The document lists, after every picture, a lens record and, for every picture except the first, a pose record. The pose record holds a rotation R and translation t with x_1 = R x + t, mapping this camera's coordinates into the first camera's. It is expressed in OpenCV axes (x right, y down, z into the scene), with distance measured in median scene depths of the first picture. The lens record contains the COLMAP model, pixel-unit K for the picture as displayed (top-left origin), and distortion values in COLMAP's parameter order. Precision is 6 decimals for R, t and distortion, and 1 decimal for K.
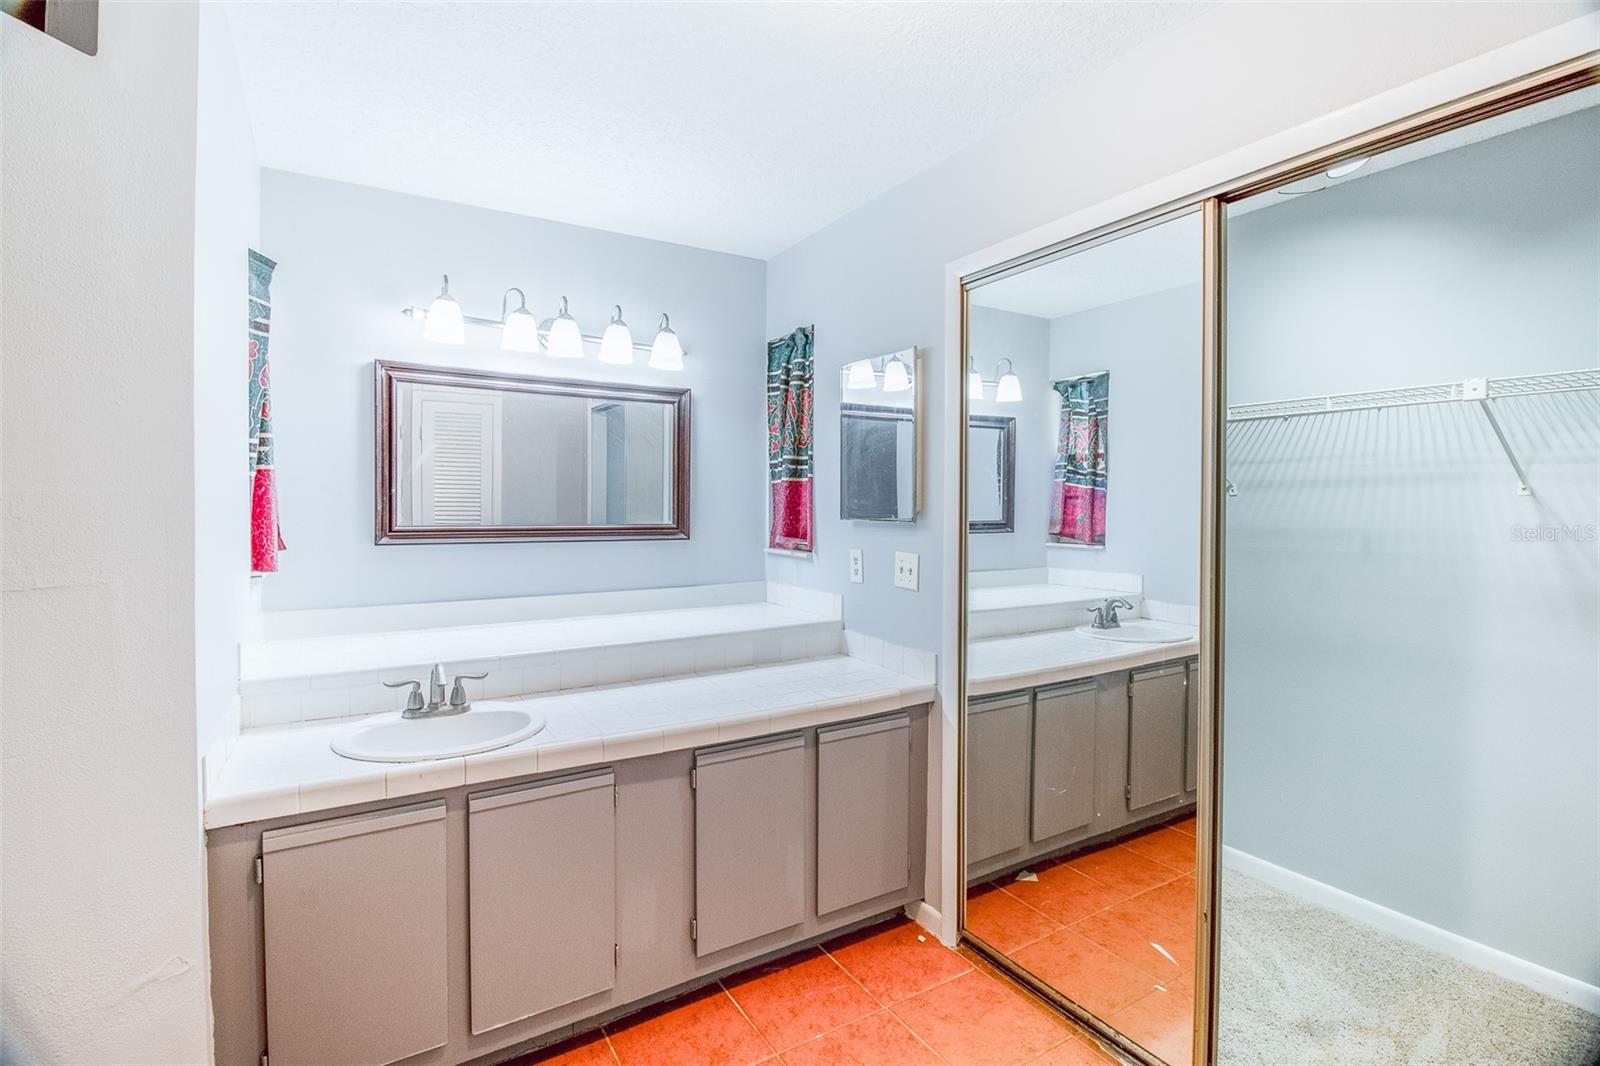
lens RADIAL K [[750.0, 0, 799.3], [0, 750.0, 531.4], [0, 0, 1]] dist [-0.003582, -0.000209]
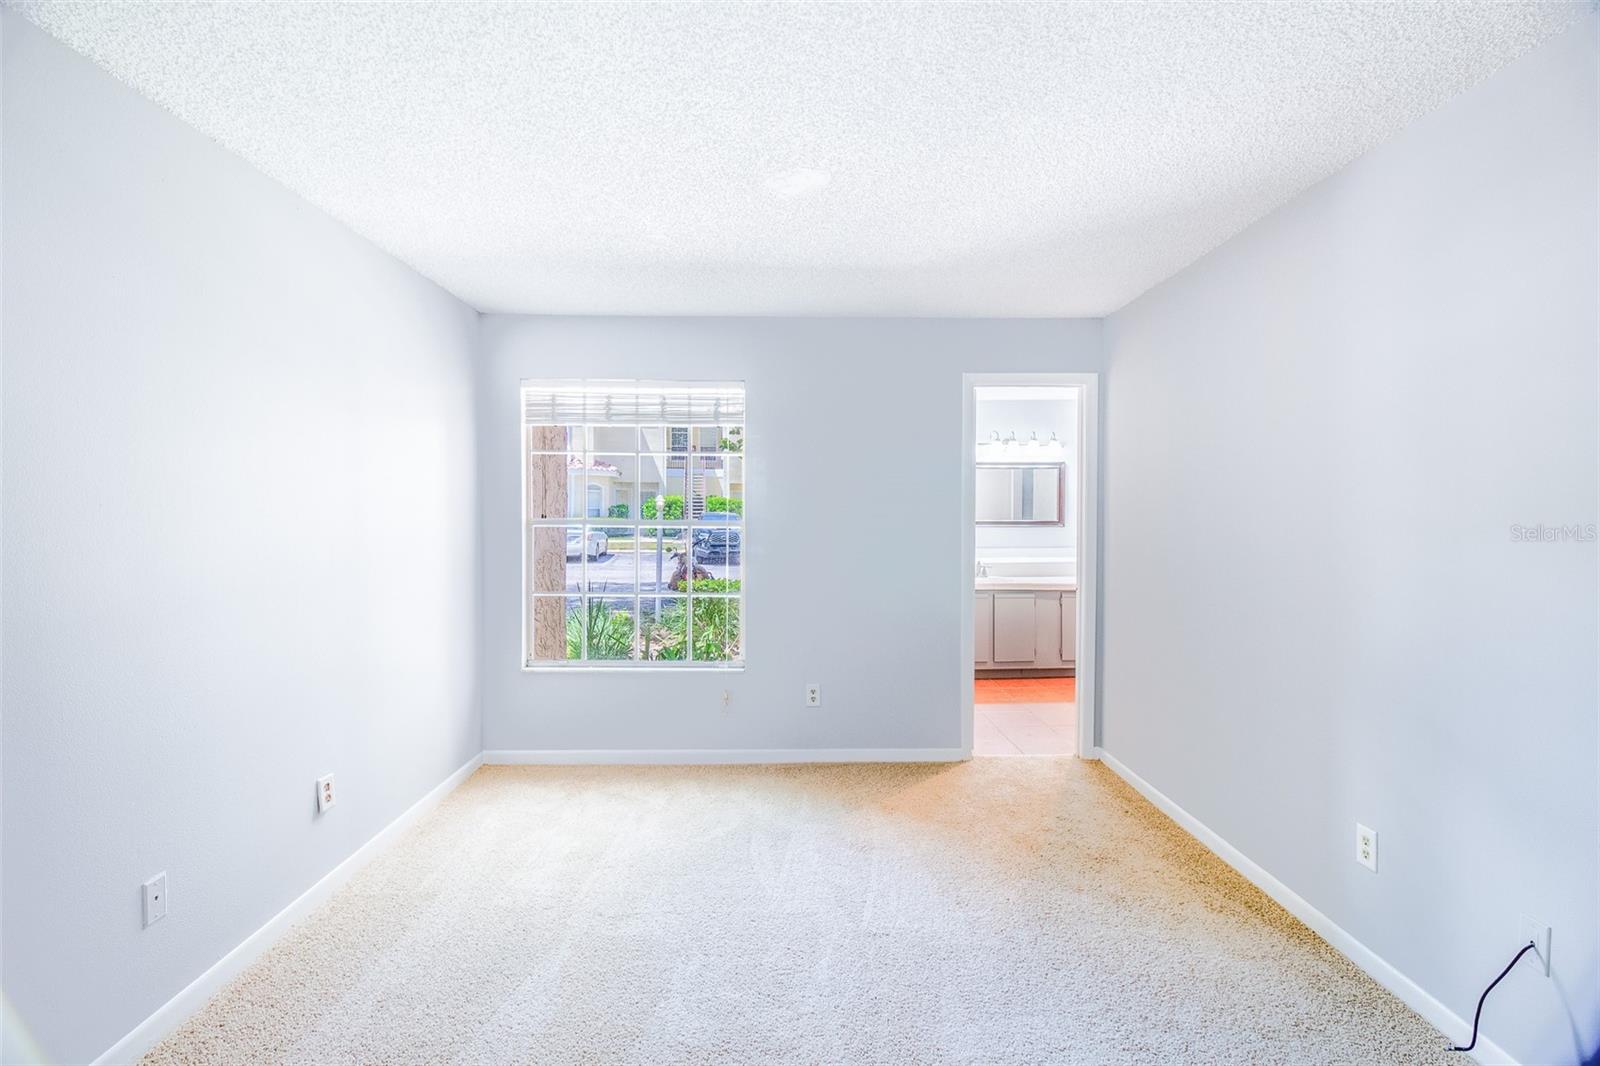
lens RADIAL K [[750.0, 0, 799.5], [0, 750.0, 526.5], [0, 0, 1]] dist [-0.003582, -0.000209]
pose [[0.869573, -0.000145, -0.493804, 0.302852], [-0.004394, 0.999958, -0.008031, 0.034543], [0.493785, 0.009154, 0.869536, -1.509763]]
